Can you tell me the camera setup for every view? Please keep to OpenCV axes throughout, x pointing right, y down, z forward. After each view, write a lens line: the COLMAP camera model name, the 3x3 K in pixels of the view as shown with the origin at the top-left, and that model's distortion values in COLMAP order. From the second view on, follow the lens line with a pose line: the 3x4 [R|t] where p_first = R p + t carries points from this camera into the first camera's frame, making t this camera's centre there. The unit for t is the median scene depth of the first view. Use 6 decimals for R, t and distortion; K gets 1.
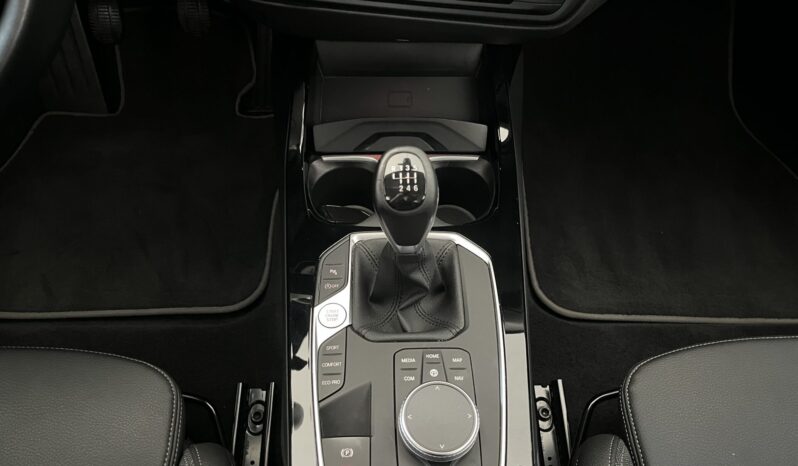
lens RADIAL K [[594.0, 0, 404.3], [0, 594.0, 237.0], [0, 0, 1]] dist [-0.003765, 0.004636]
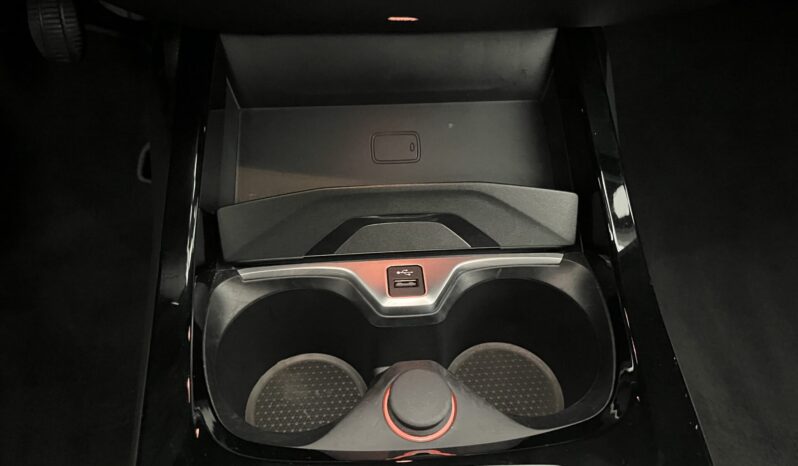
lens RADIAL K [[594.0, 0, 403.9], [0, 594.0, 230.1], [0, 0, 1]] dist [-0.003765, 0.004636]
pose [[0.998140, -0.041678, 0.044502, -0.026375], [0.045591, 0.994818, -0.090872, -0.119266], [-0.040484, 0.092732, 0.994868, 0.519071]]
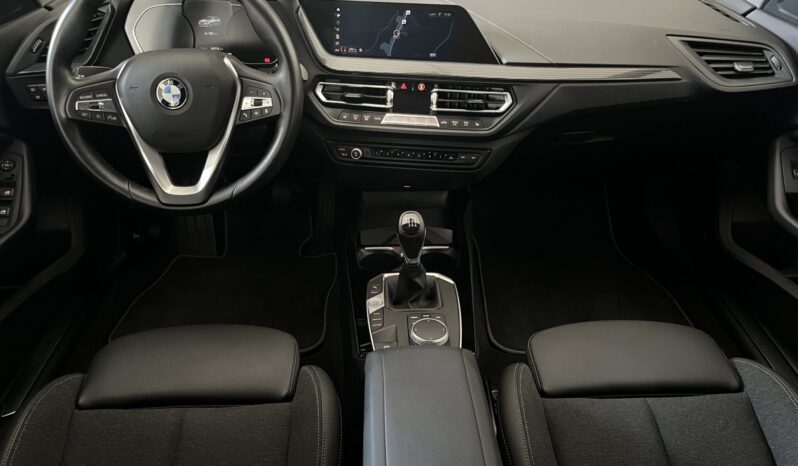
lens RADIAL K [[594.0, 0, 404.1], [0, 594.0, 236.4], [0, 0, 1]] dist [-0.003765, 0.004636]
pose [[0.999777, -0.019709, 0.007640, -0.028597], [0.021138, 0.928974, -0.369541, 0.526242], [0.000186, 0.369620, 0.929183, -0.750809]]
